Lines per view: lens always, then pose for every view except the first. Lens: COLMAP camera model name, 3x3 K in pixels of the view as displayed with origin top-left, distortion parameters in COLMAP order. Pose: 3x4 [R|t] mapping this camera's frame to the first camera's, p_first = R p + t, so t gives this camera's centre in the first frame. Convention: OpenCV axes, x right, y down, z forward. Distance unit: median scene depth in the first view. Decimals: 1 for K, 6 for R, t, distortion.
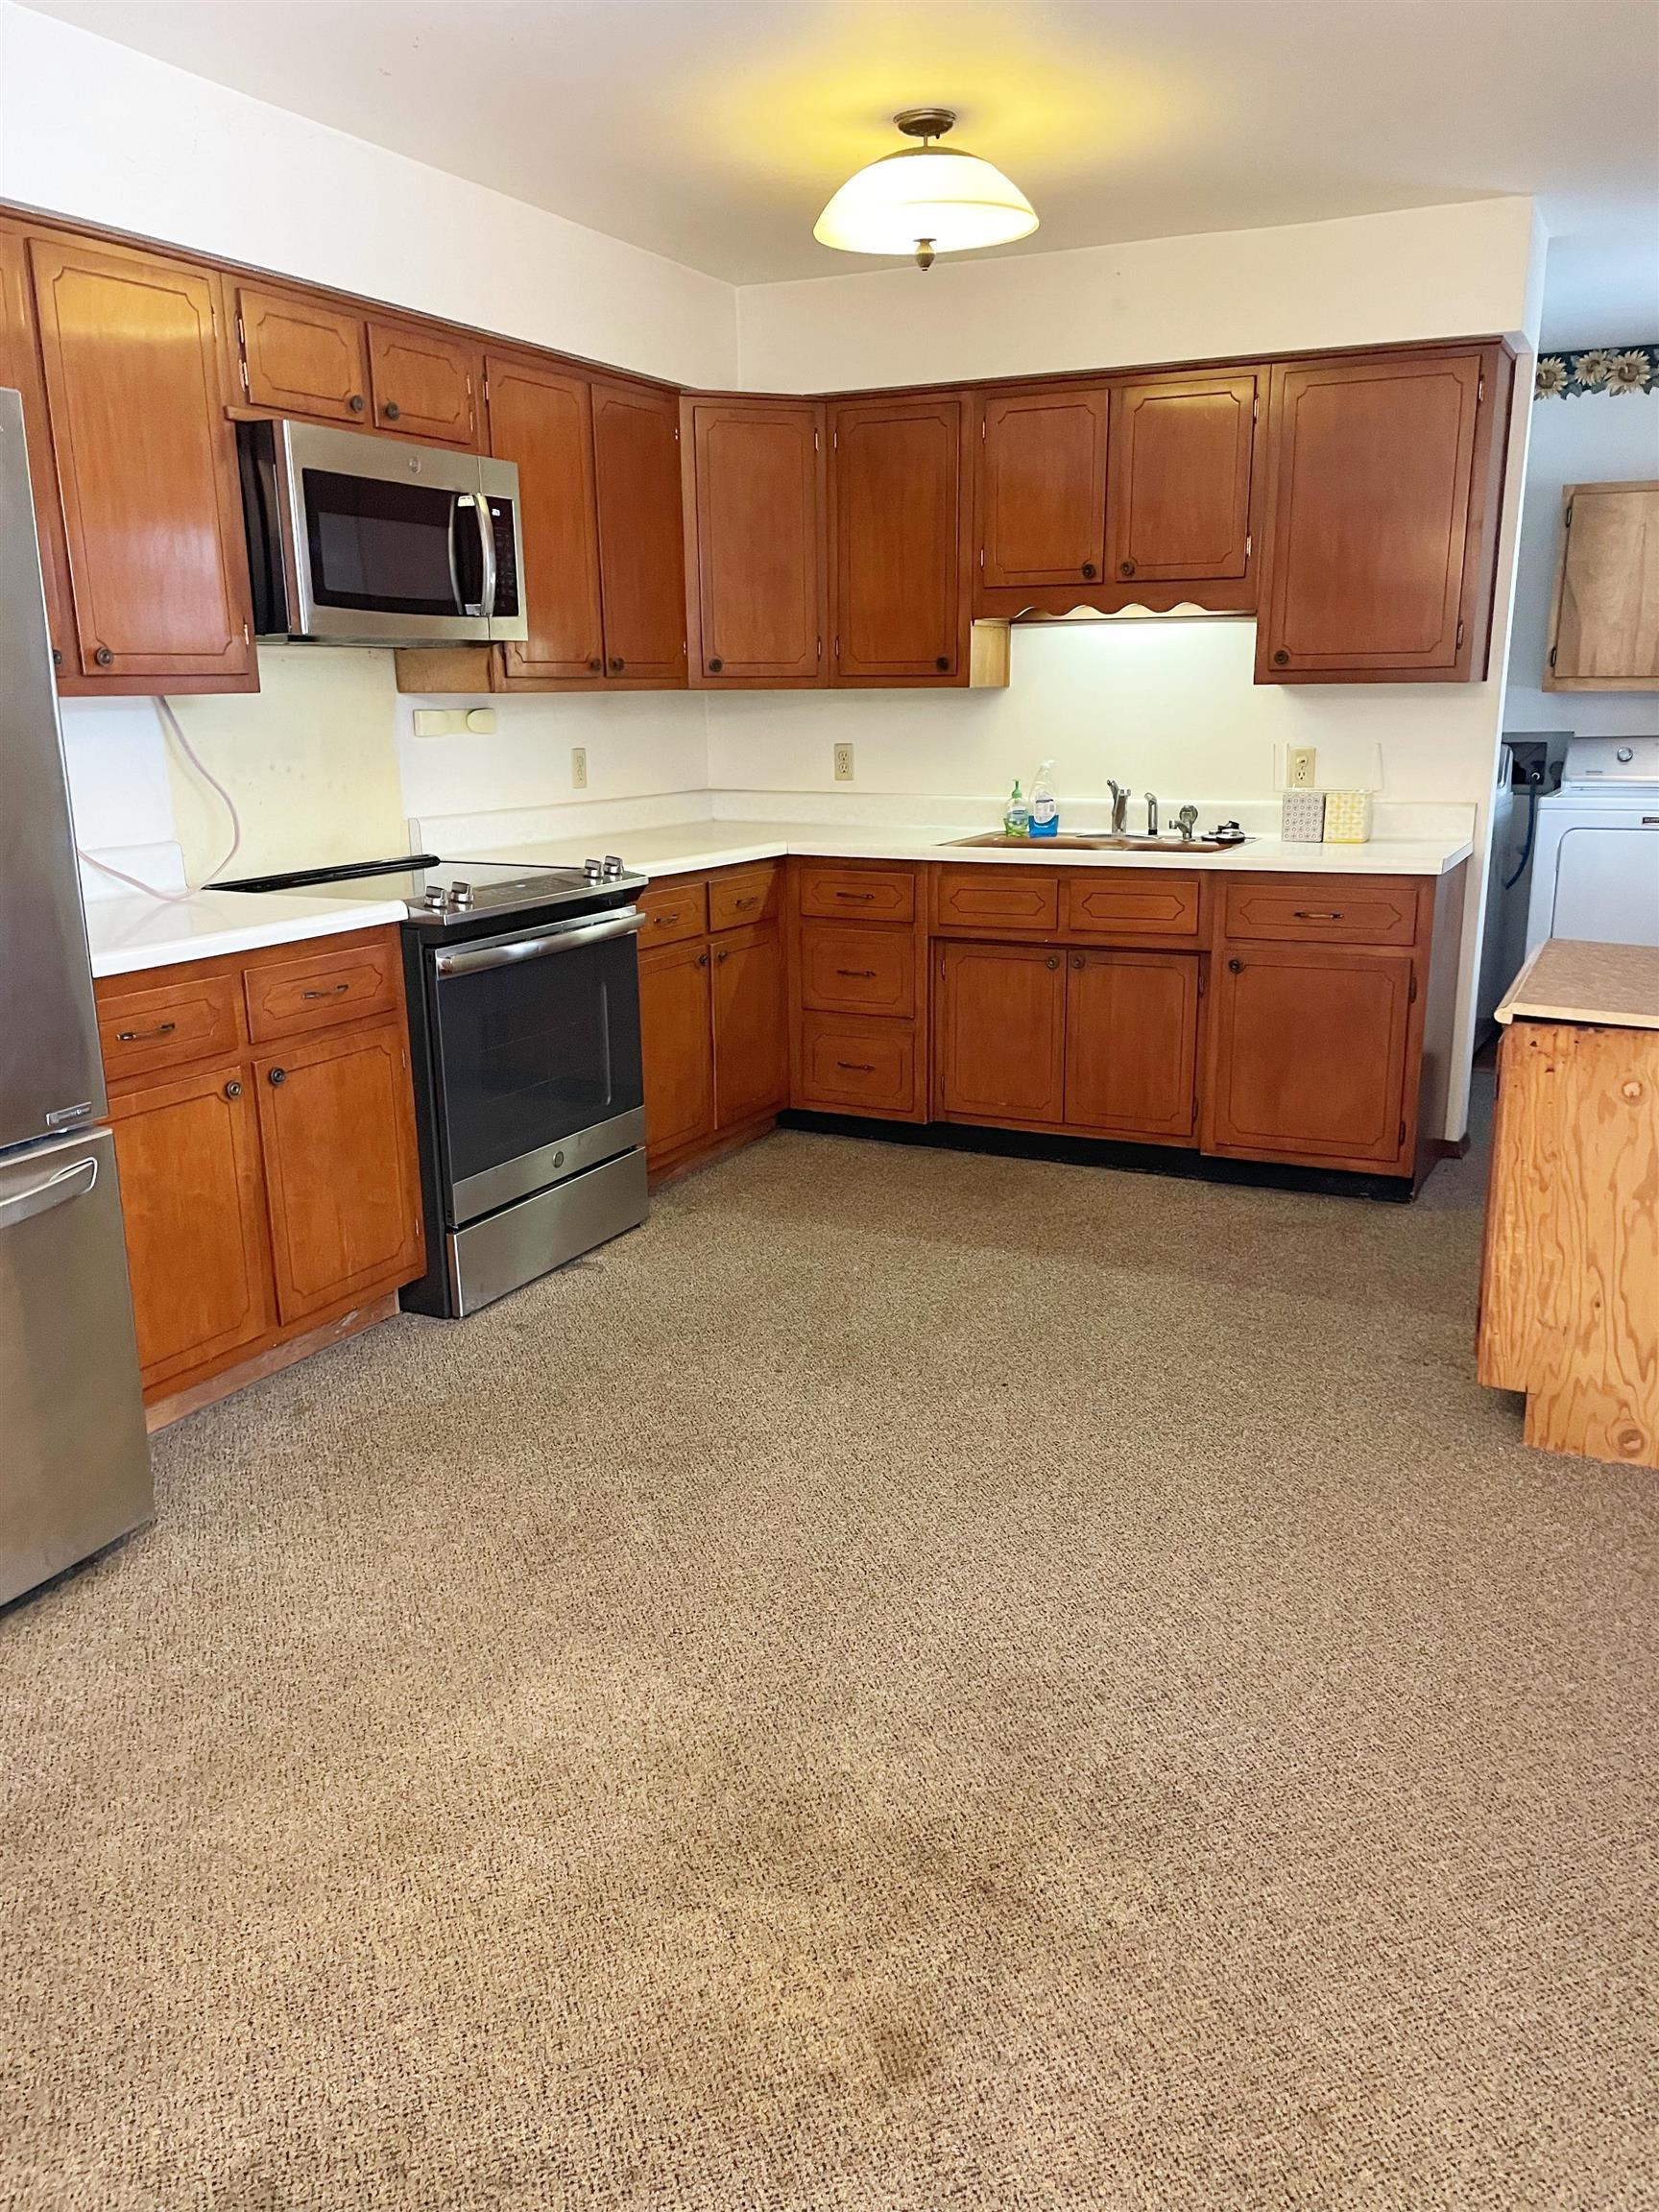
lens RADIAL K [[1662.6, 0, 847.7], [0, 1662.6, 1119.7], [0, 0, 1]] dist [0.085578, -0.097381]
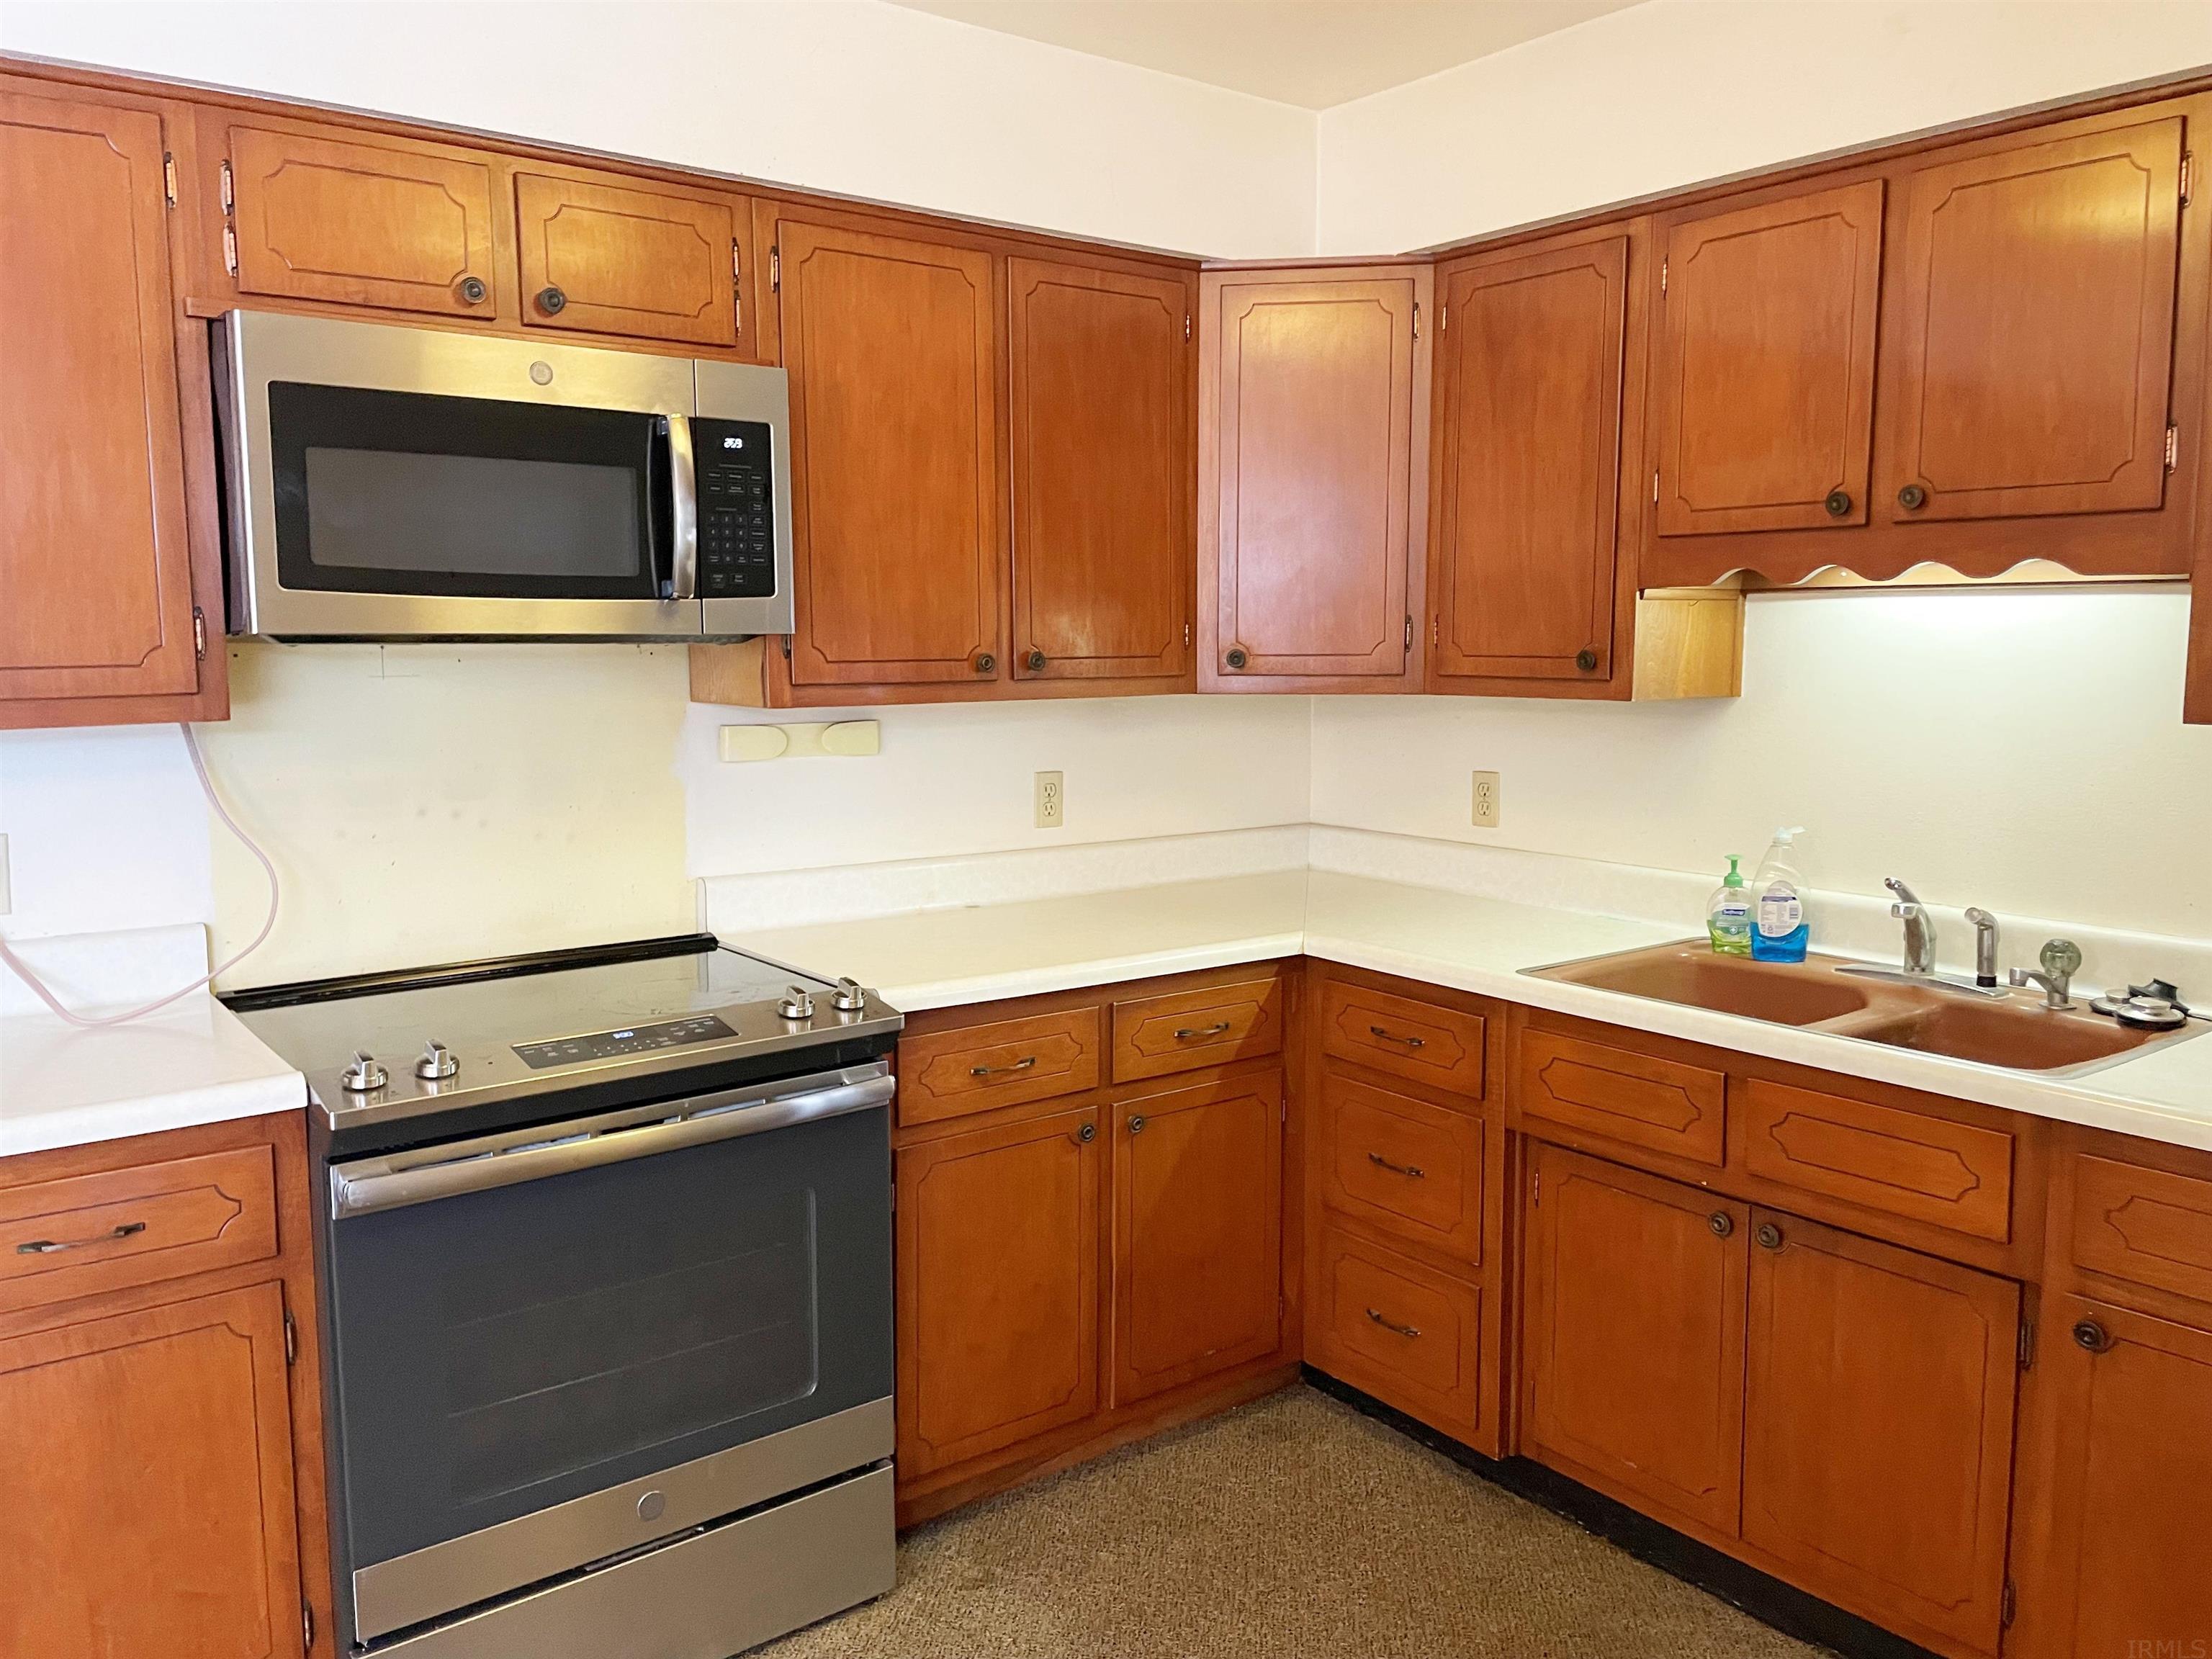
lens RADIAL K [[1662.6, 0, 1100.9], [0, 1662.6, 807.8], [0, 0, 1]] dist [0.085578, -0.097381]
pose [[0.893669, 0.055424, -0.445291, 0.176309], [-0.119995, 0.985721, -0.118134, -0.136763], [0.432385, 0.159006, 0.887559, 0.427948]]
